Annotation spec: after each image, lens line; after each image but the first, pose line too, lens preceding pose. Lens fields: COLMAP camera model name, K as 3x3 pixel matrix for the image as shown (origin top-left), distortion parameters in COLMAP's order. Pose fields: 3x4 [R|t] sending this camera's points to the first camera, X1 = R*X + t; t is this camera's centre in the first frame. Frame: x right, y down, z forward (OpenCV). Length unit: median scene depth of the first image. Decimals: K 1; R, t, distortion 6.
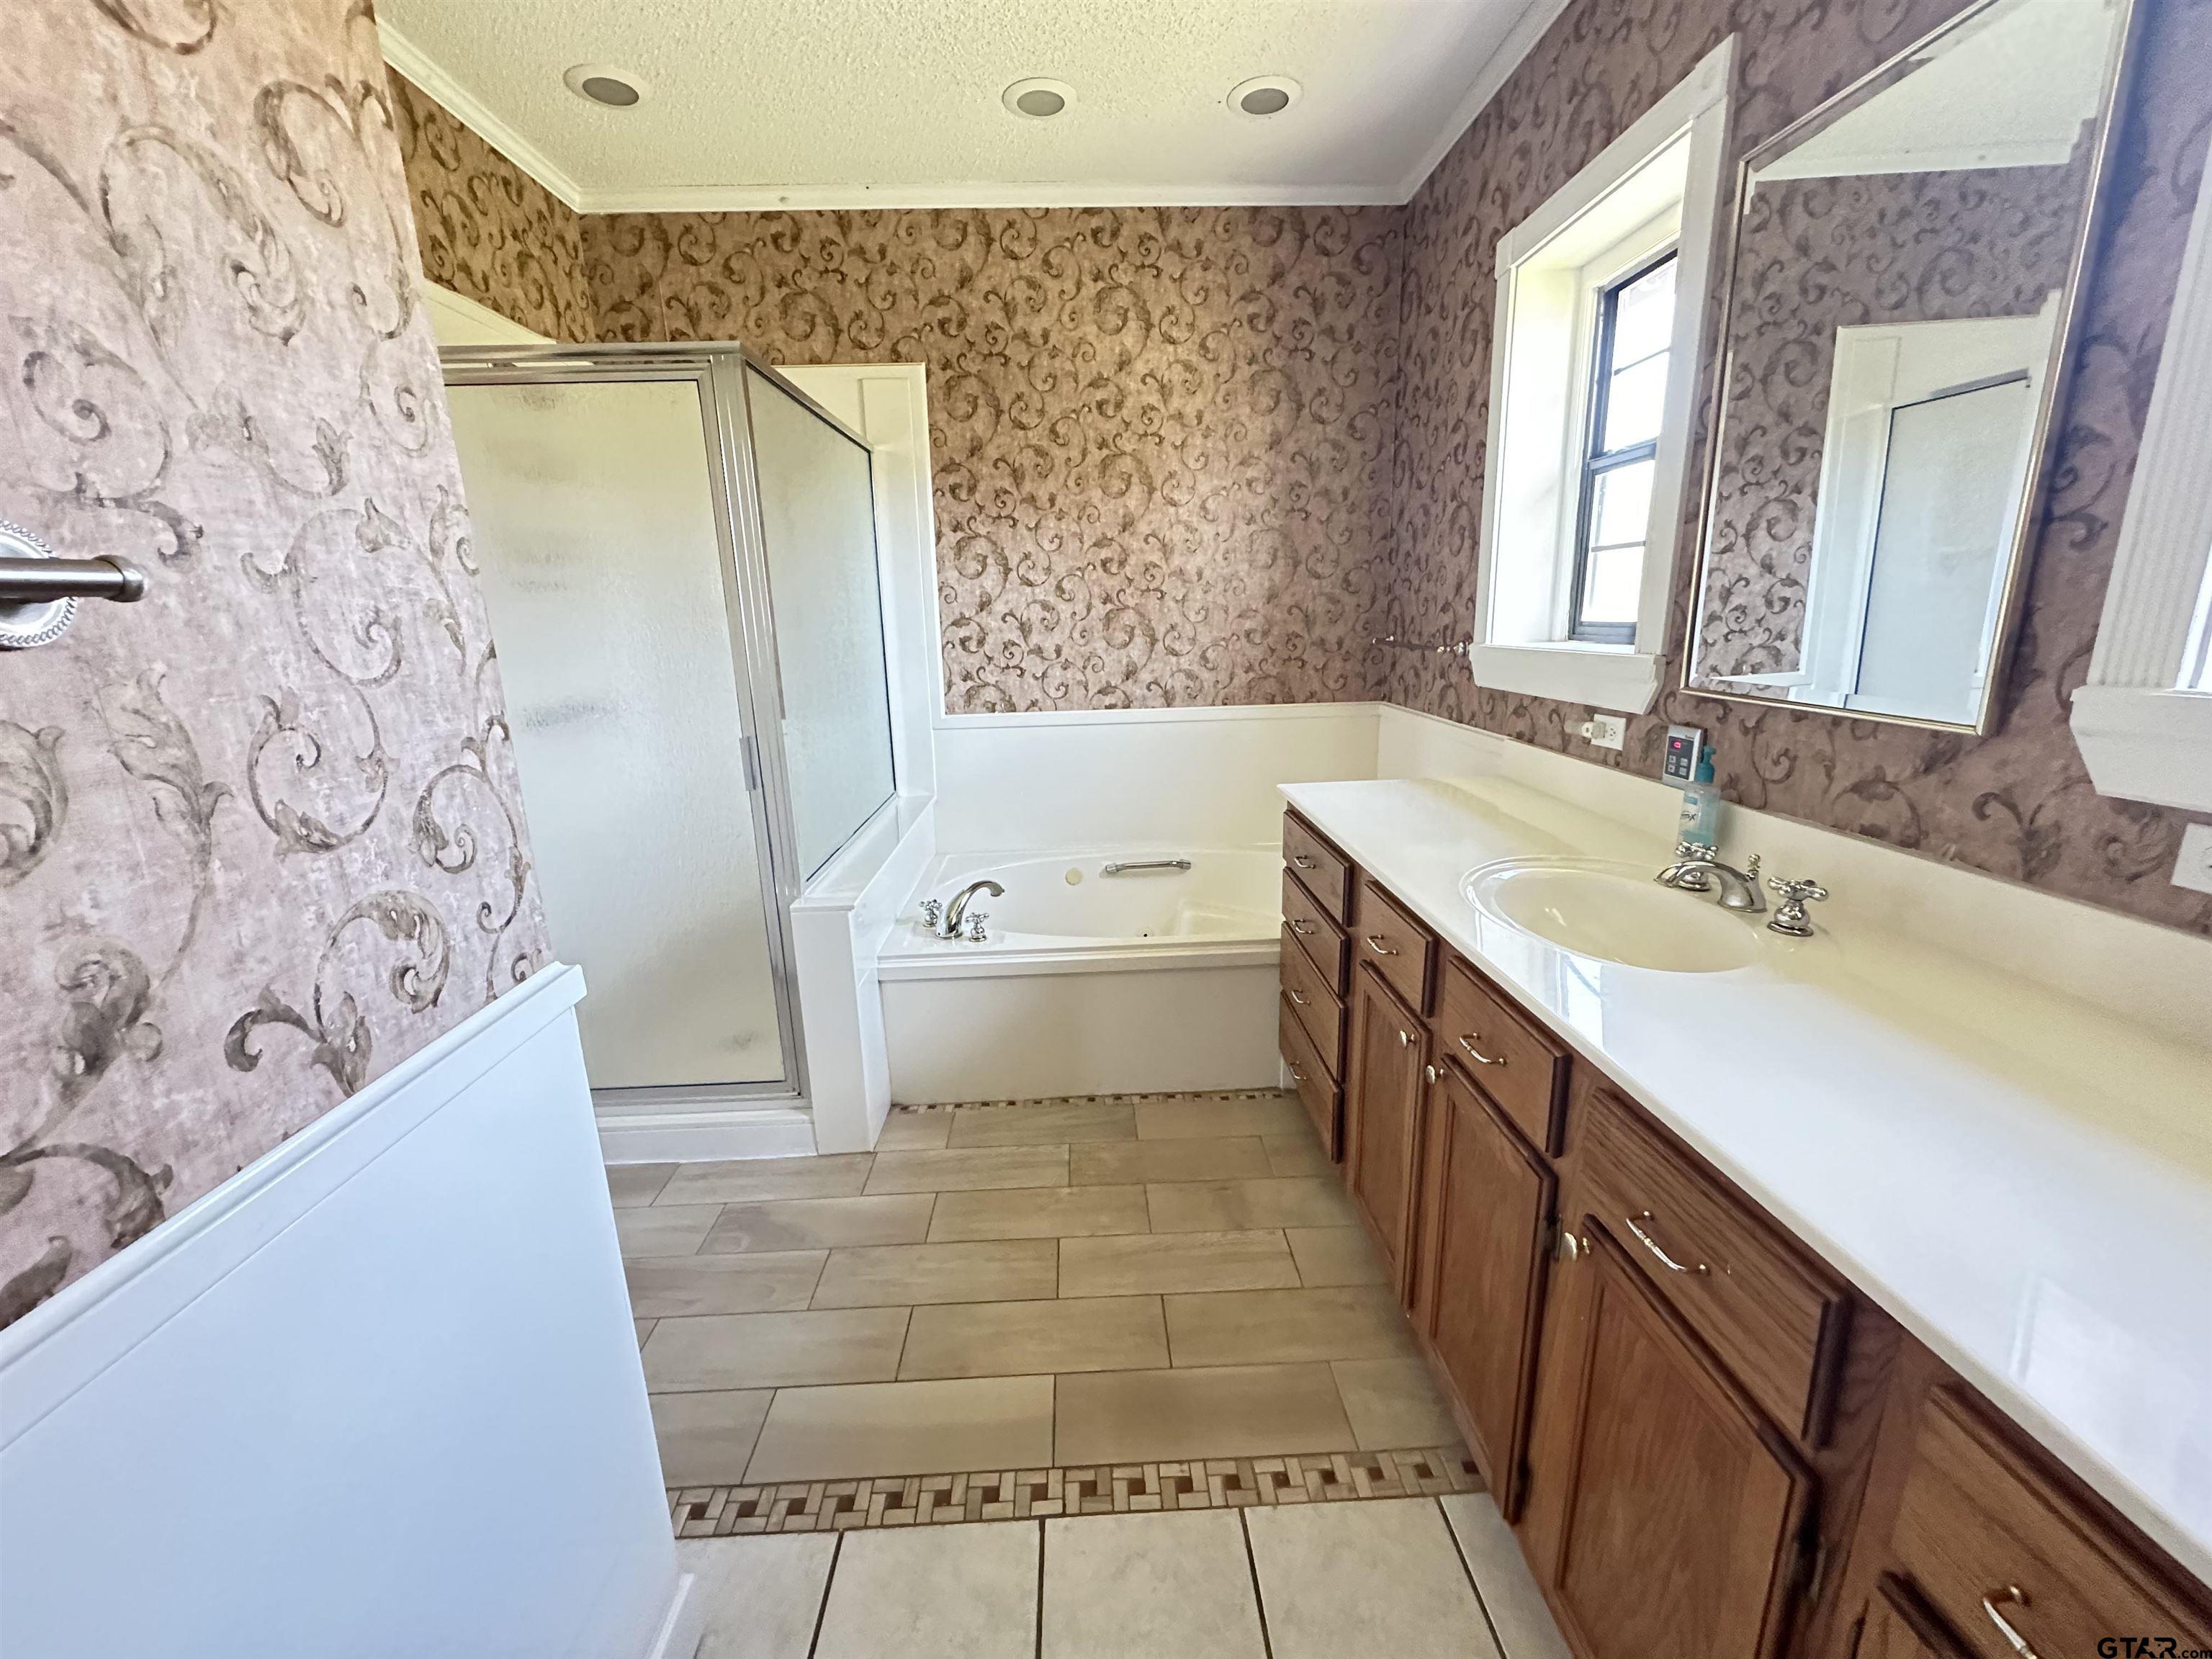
lens RADIAL K [[883.4, 0, 1103.3], [0, 883.4, 827.8], [0, 0, 1]] dist [0.003159, 0.000655]
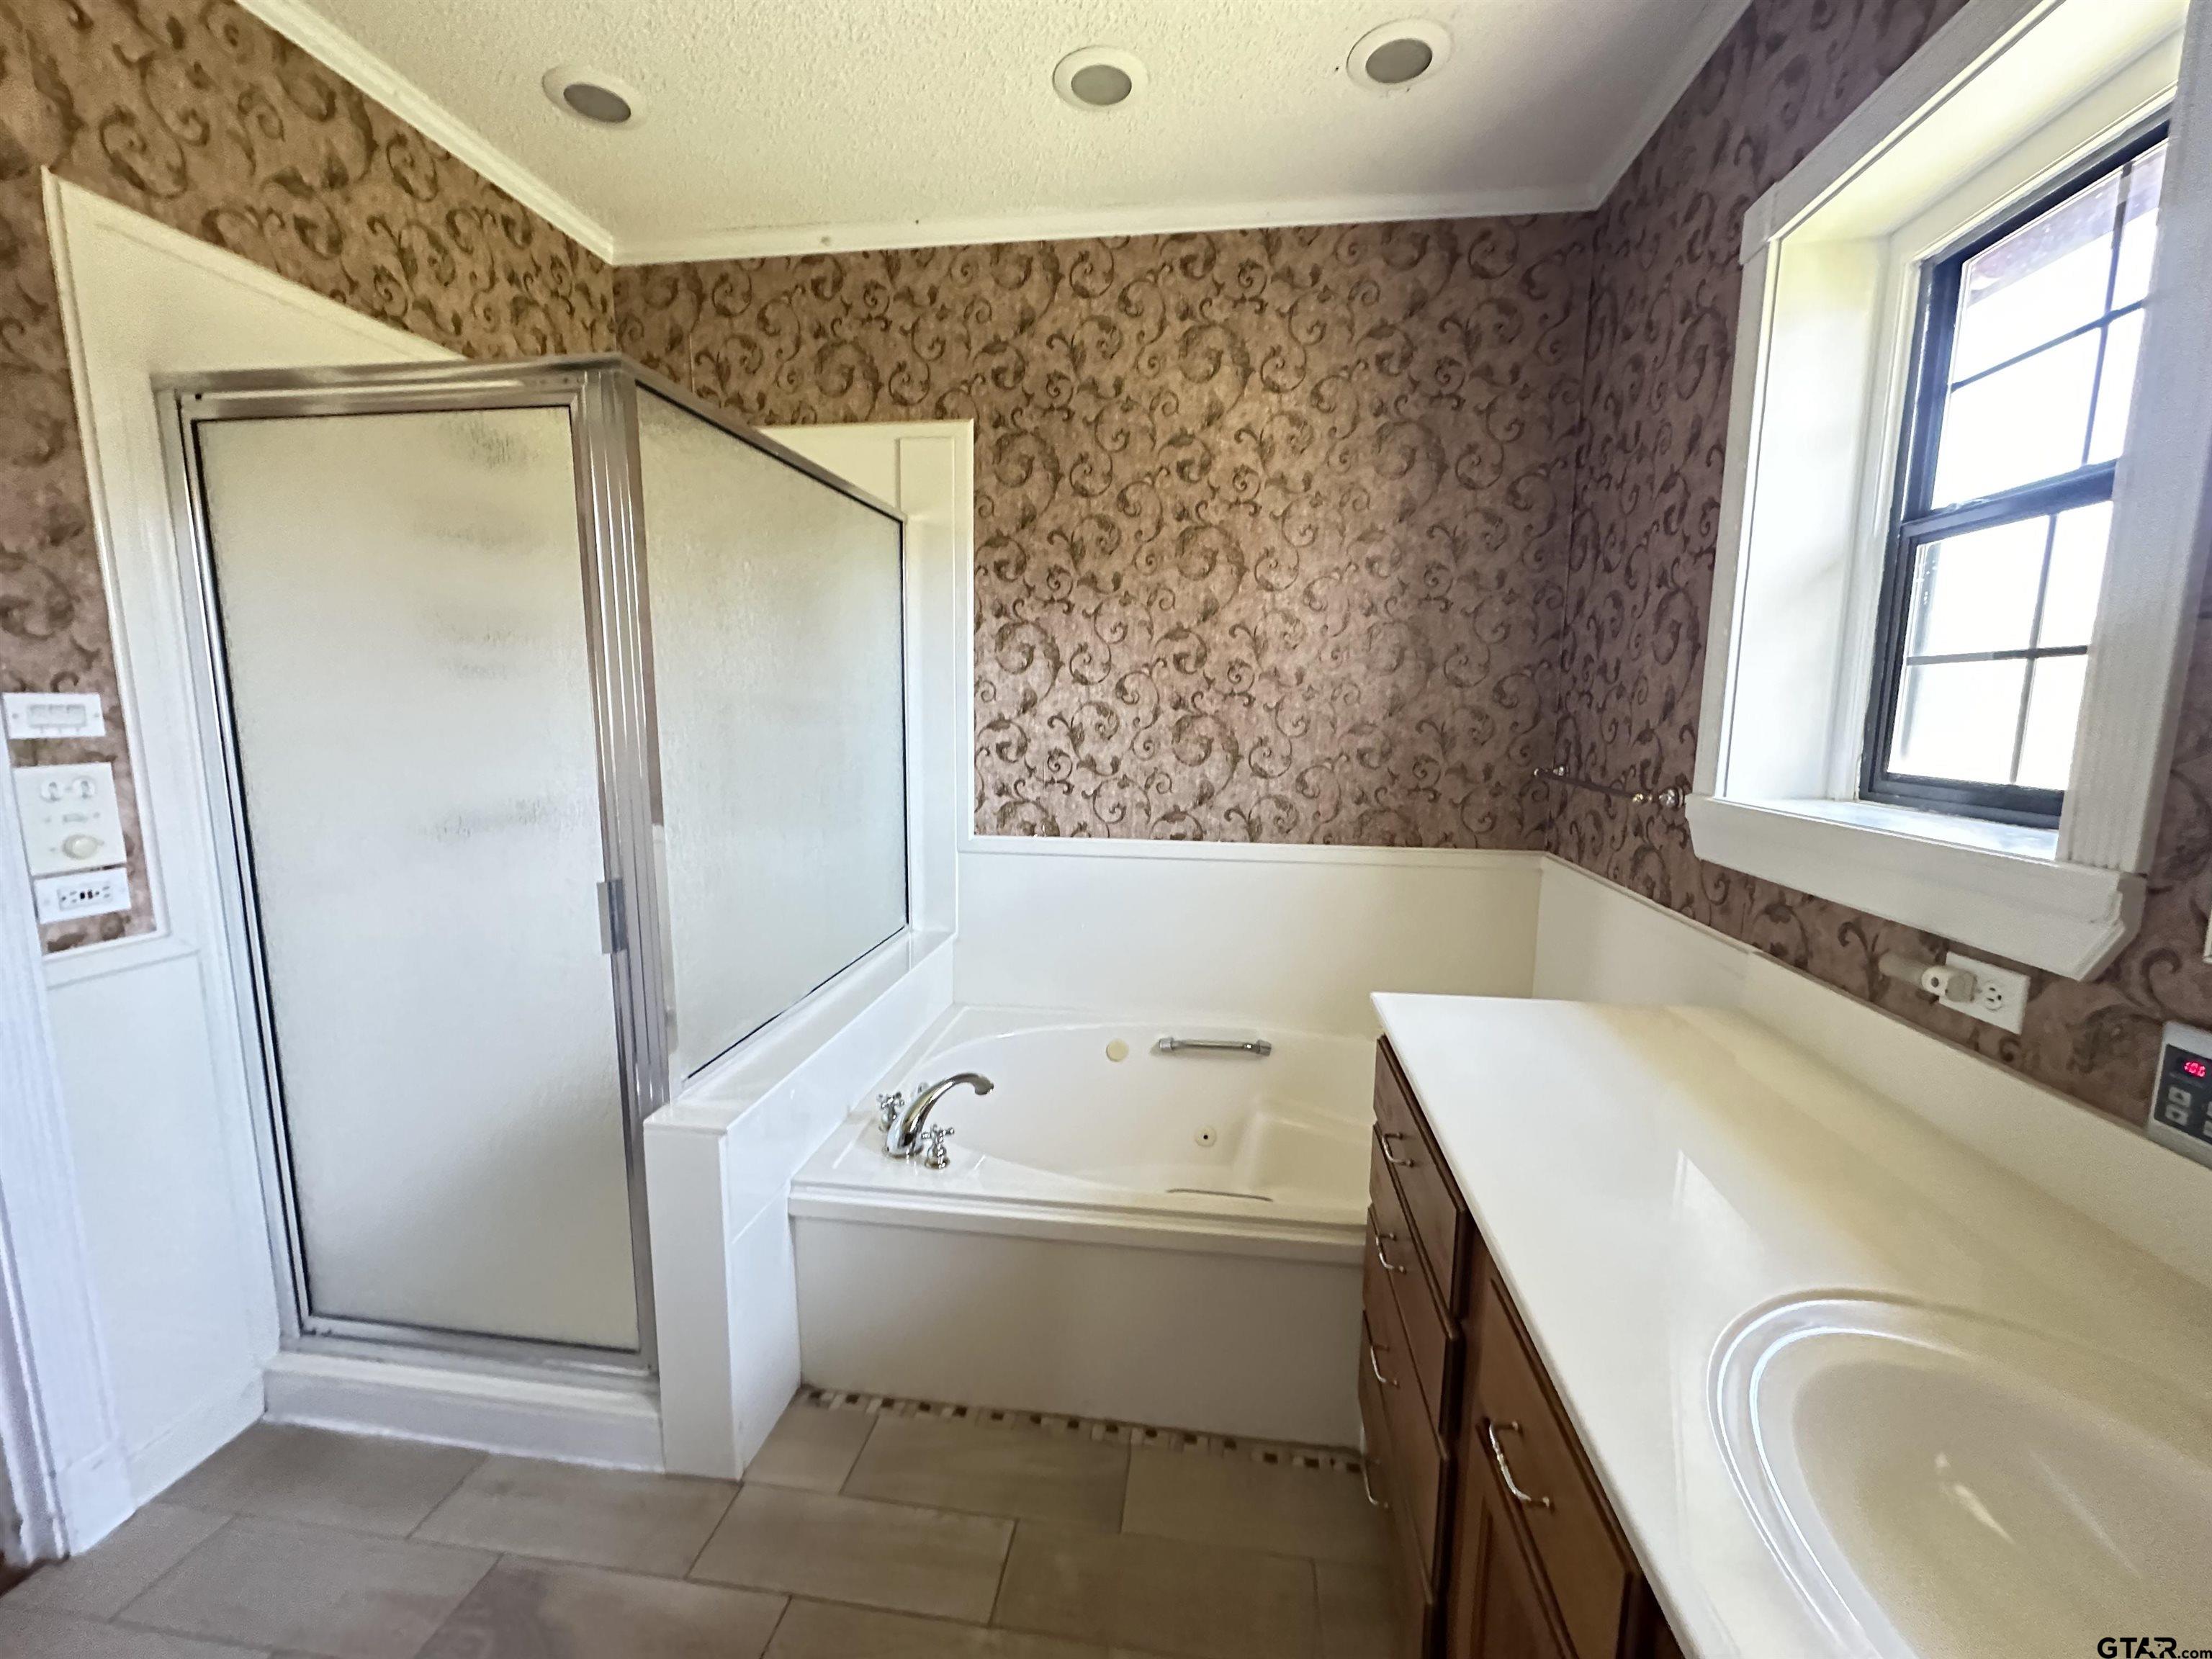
lens RADIAL K [[883.4, 0, 1104.7], [0, 883.4, 829.1], [0, 0, 1]] dist [0.003159, 0.000655]
pose [[0.985117, 0.058941, -0.161466, 0.084239], [-0.074162, 0.993184, -0.089921, -0.081404], [0.155065, 0.100558, 0.982773, 0.255437]]
